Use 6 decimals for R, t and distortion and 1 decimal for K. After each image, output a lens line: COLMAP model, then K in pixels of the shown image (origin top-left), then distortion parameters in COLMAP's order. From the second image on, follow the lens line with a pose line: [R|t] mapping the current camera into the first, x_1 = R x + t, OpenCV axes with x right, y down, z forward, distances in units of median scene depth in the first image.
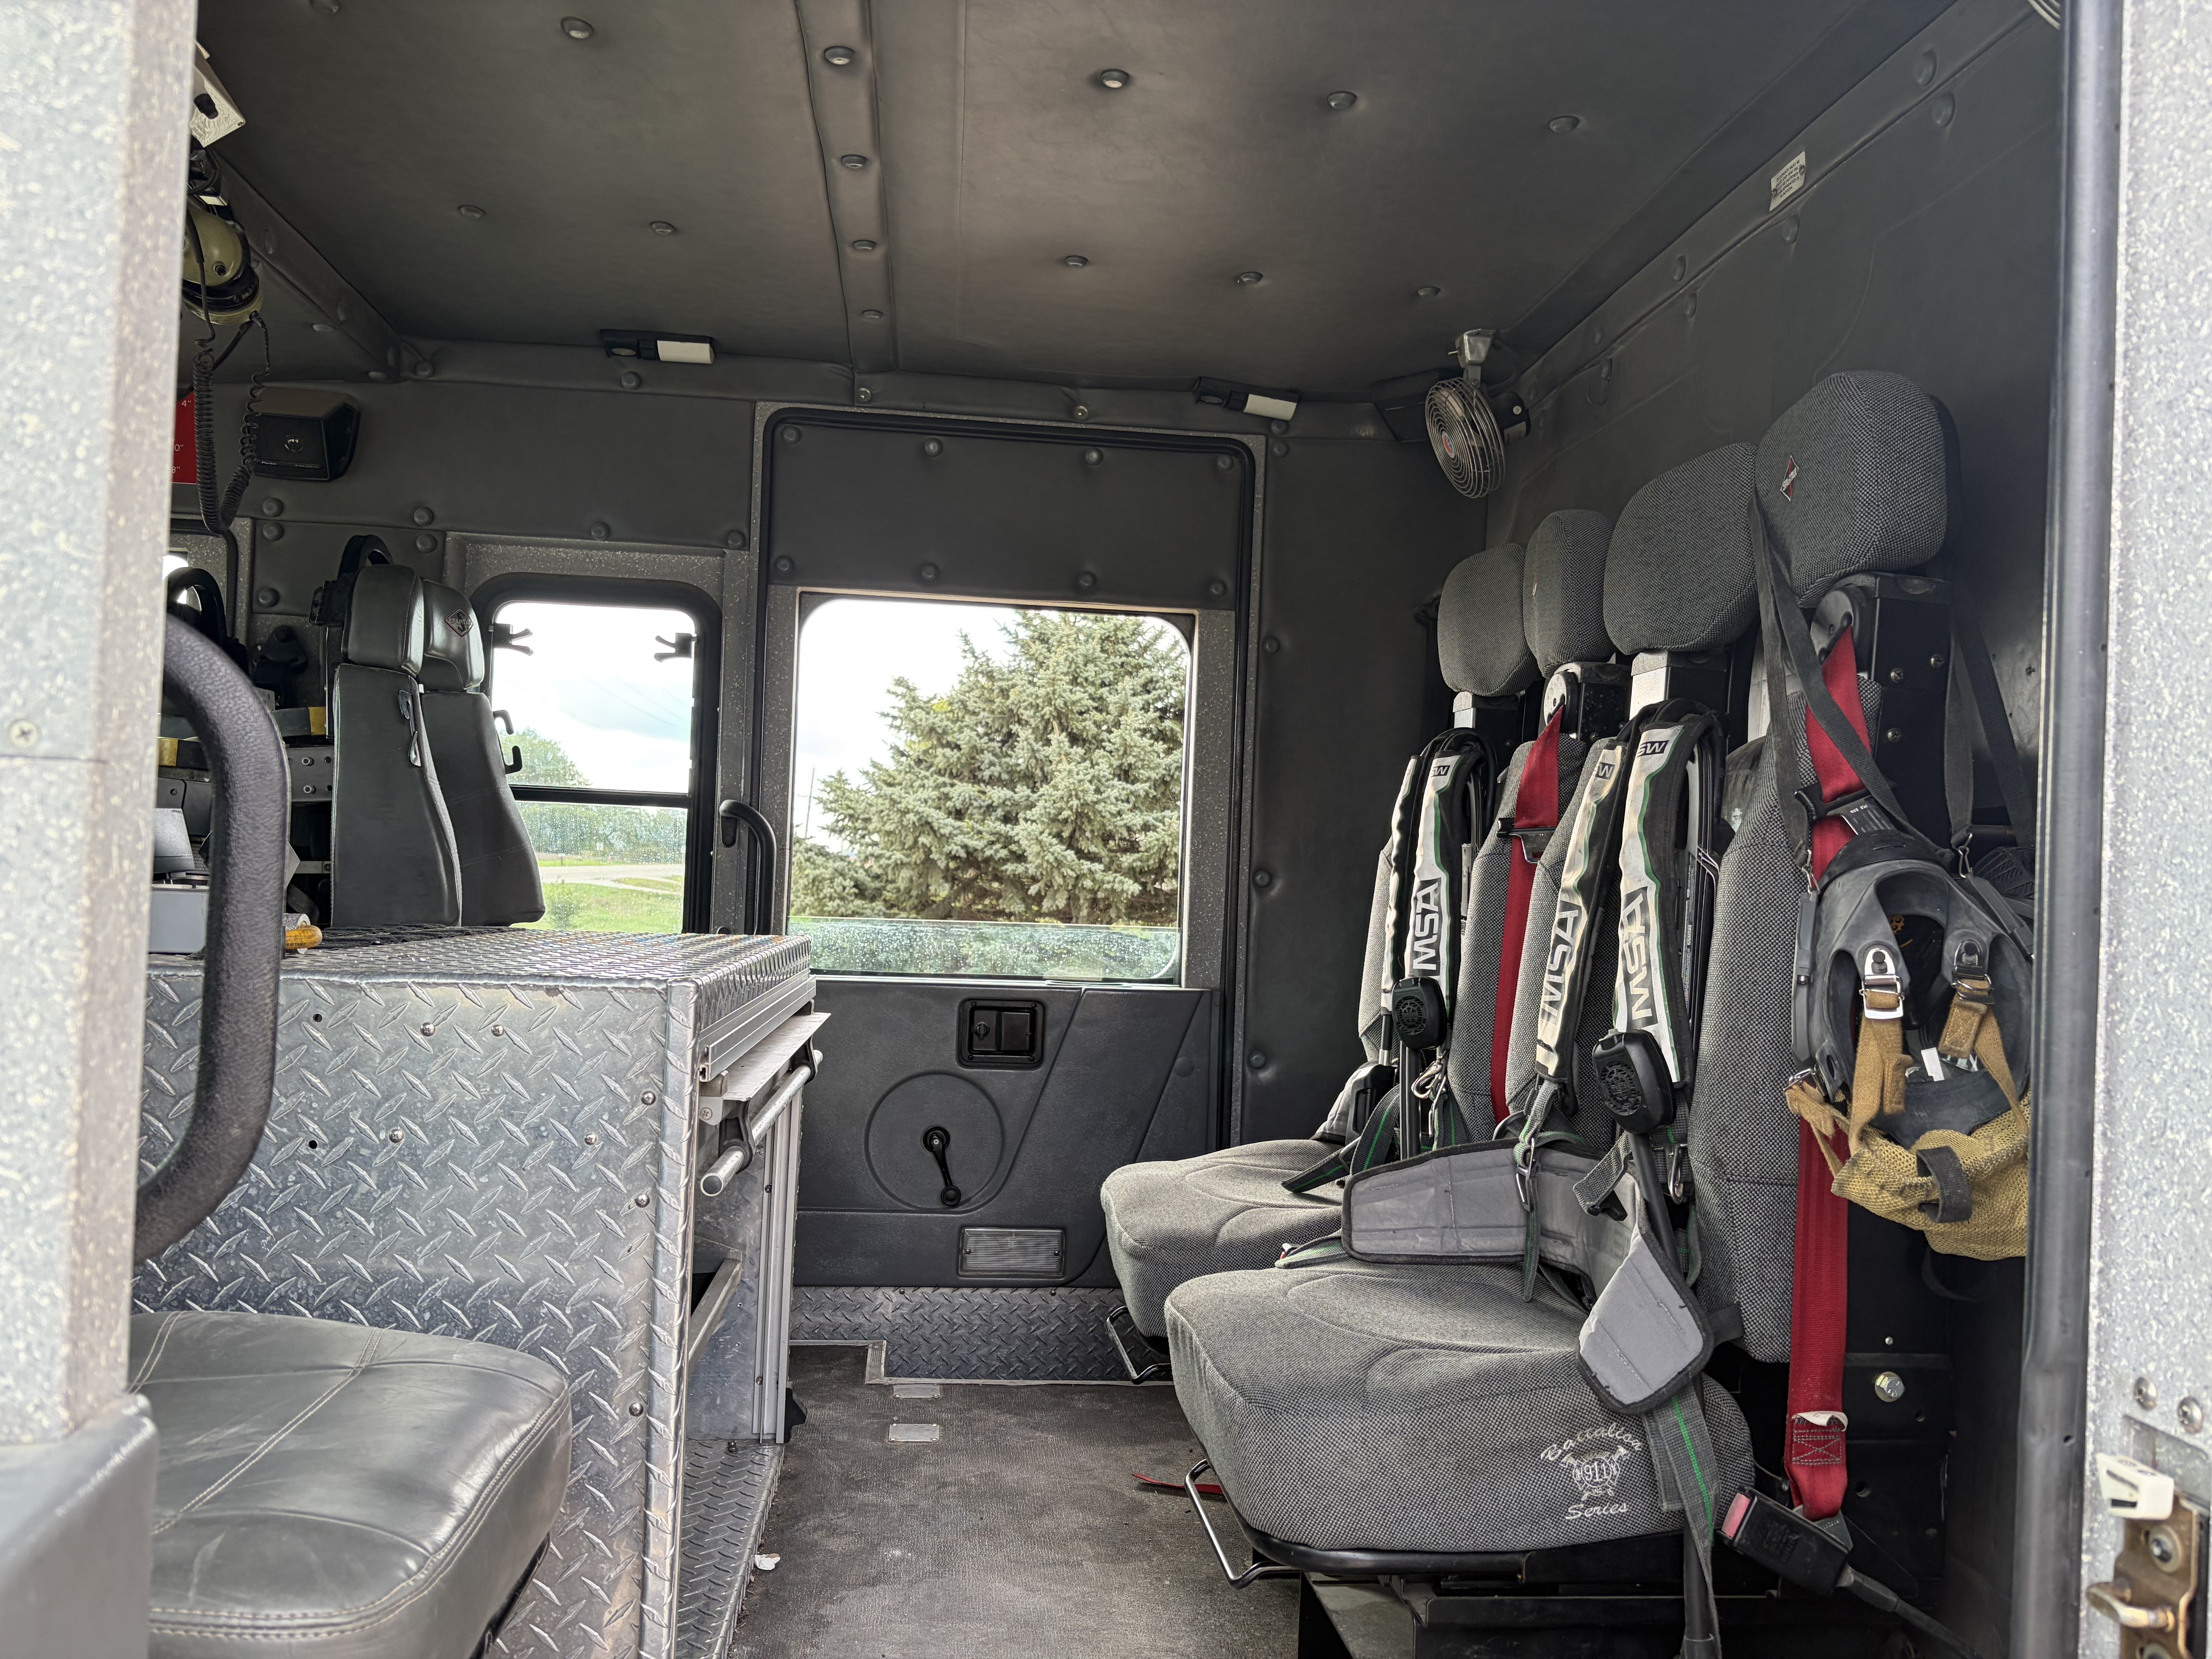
lens RADIAL K [[1685.1, 0, 1129.5], [0, 1685.1, 838.5], [0, 0, 1]] dist [0.034692, -0.052644]
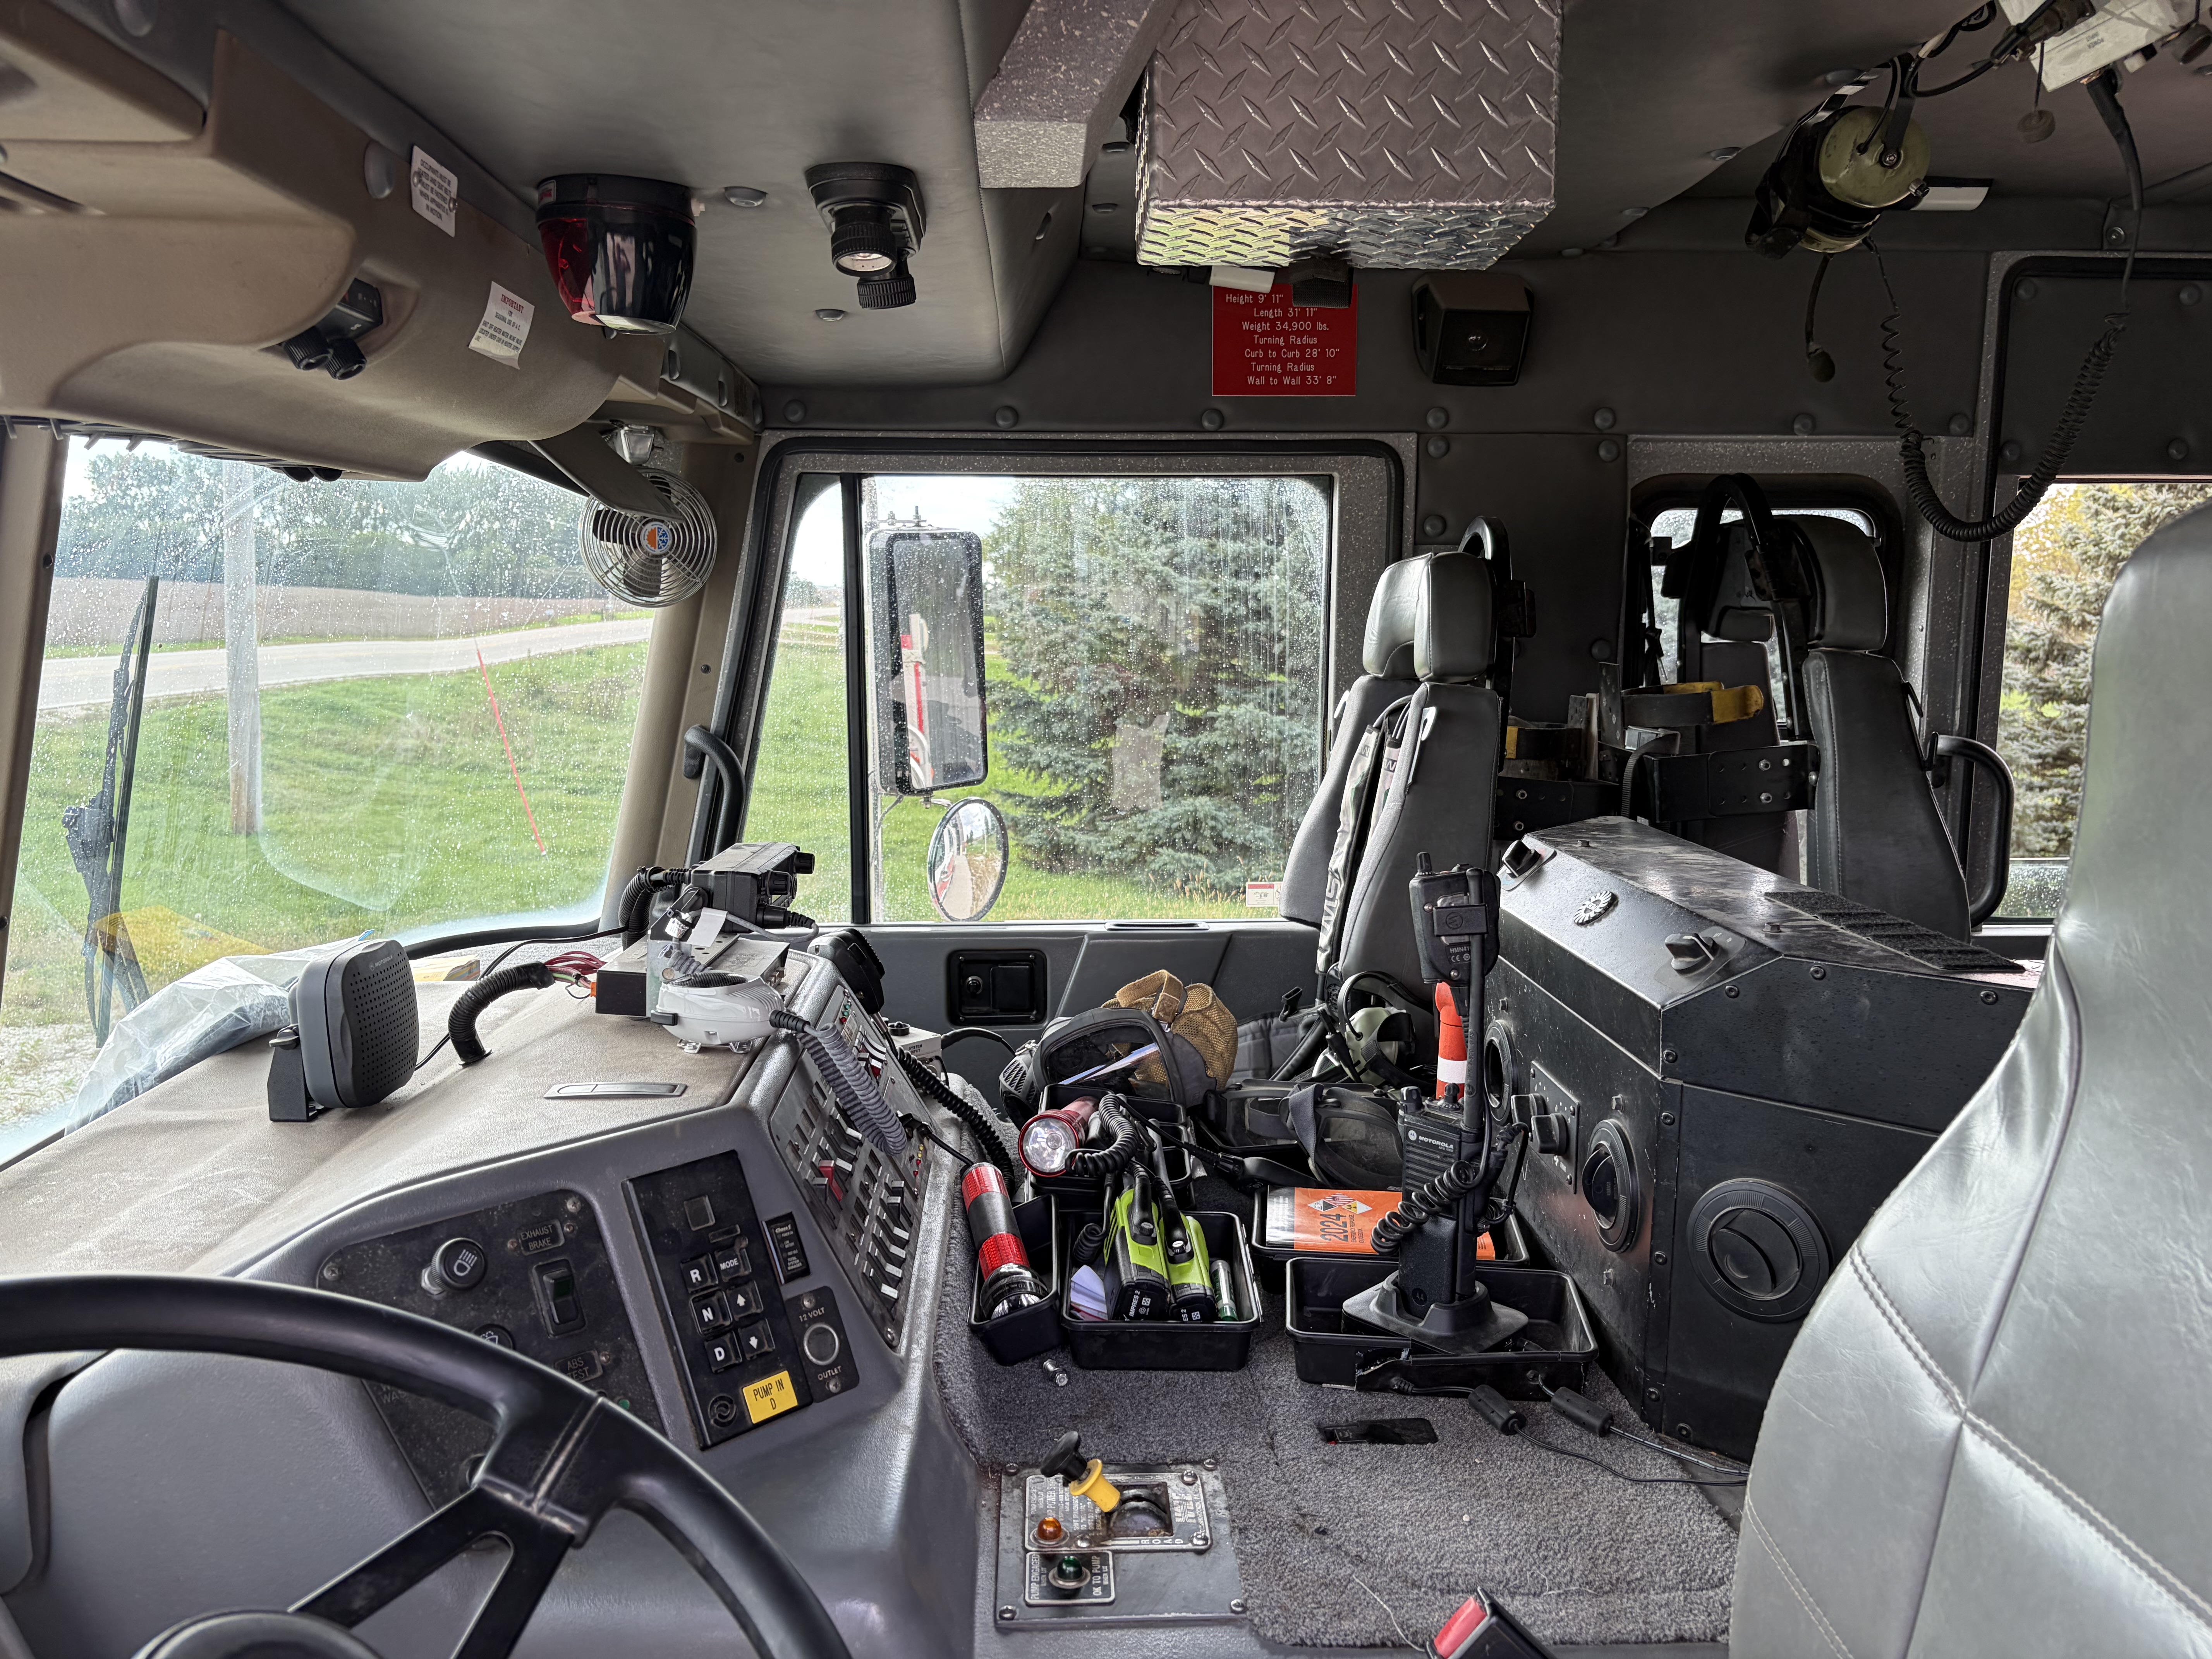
lens RADIAL K [[1706.7, 0, 1062.9], [0, 1706.7, 863.9], [0, 0, 1]] dist [0.006607, -0.000503]
pose [[0.994945, -0.022718, -0.097817, -0.593259], [0.039079, 0.984884, 0.168750, -0.121566], [0.092504, -0.171719, 0.980793, 0.085980]]
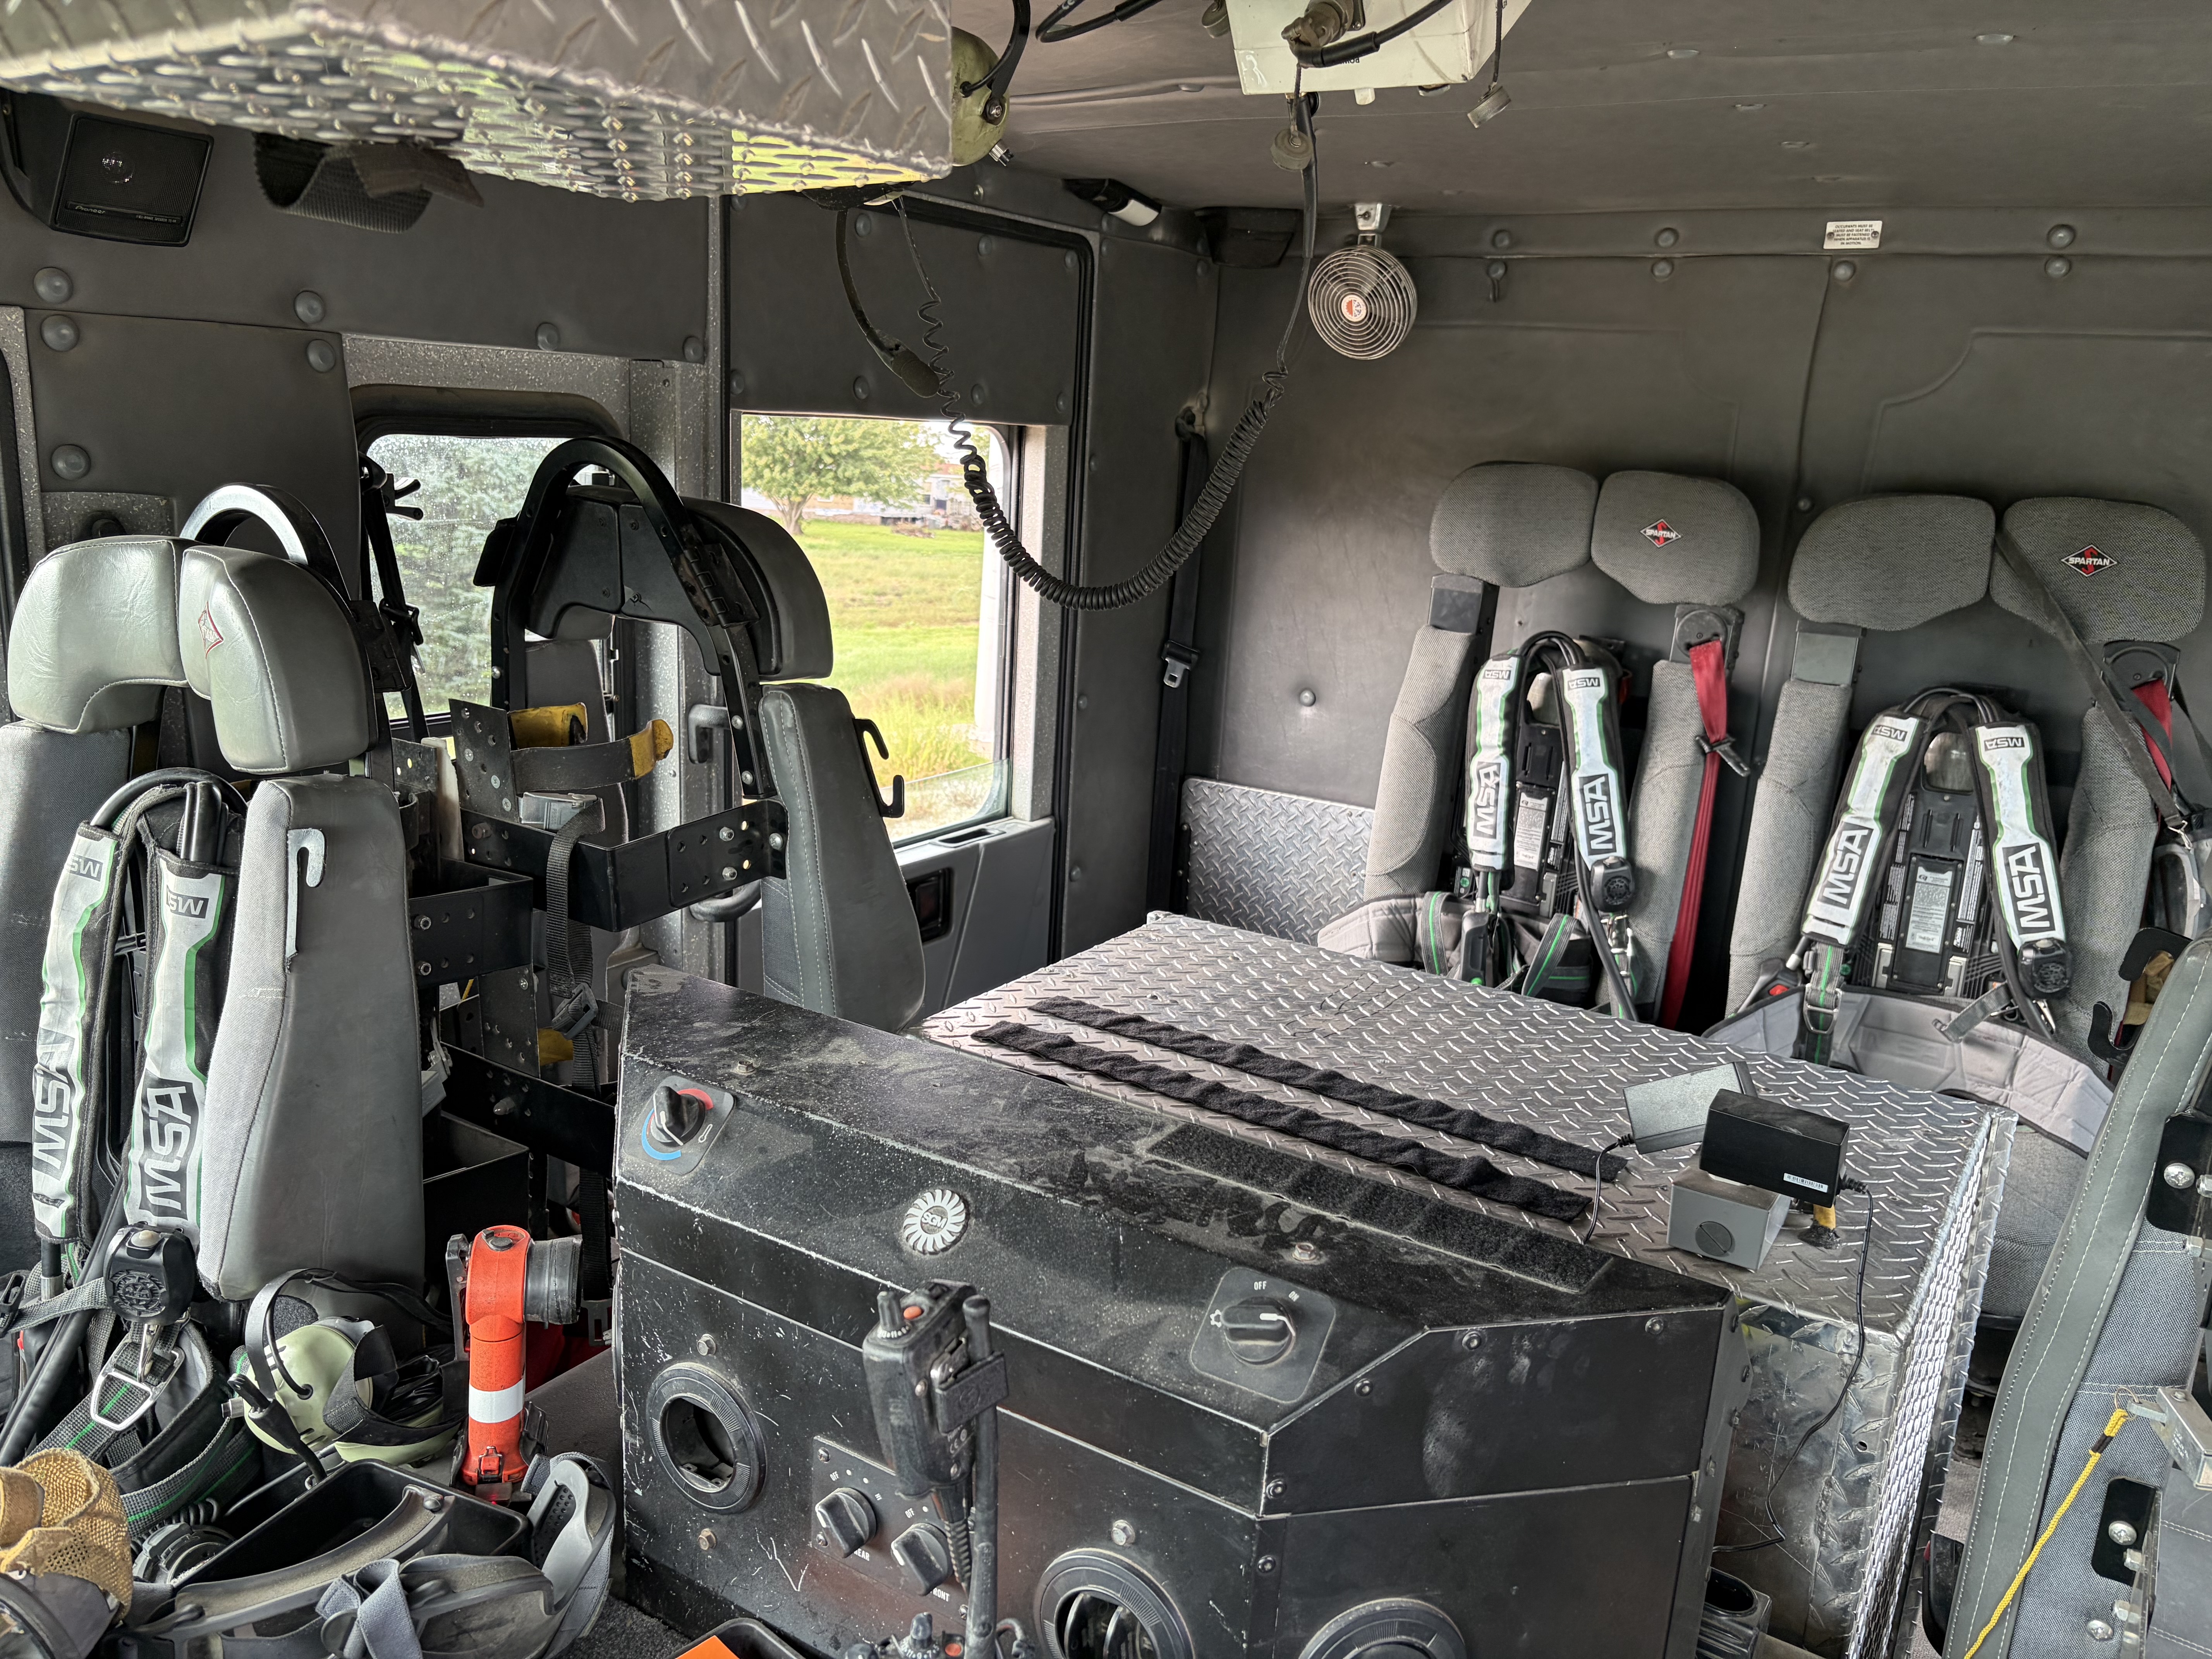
lens RADIAL K [[1684.4, 0, 1112.0], [0, 1684.4, 844.5], [0, 0, 1]] dist [0.019966, 0.000618]
pose [[0.619316, -0.198298, 0.759688, -0.709347], [-0.050473, 0.955524, 0.290563, -0.191835], [-0.783518, -0.218294, 0.581762, 0.386236]]
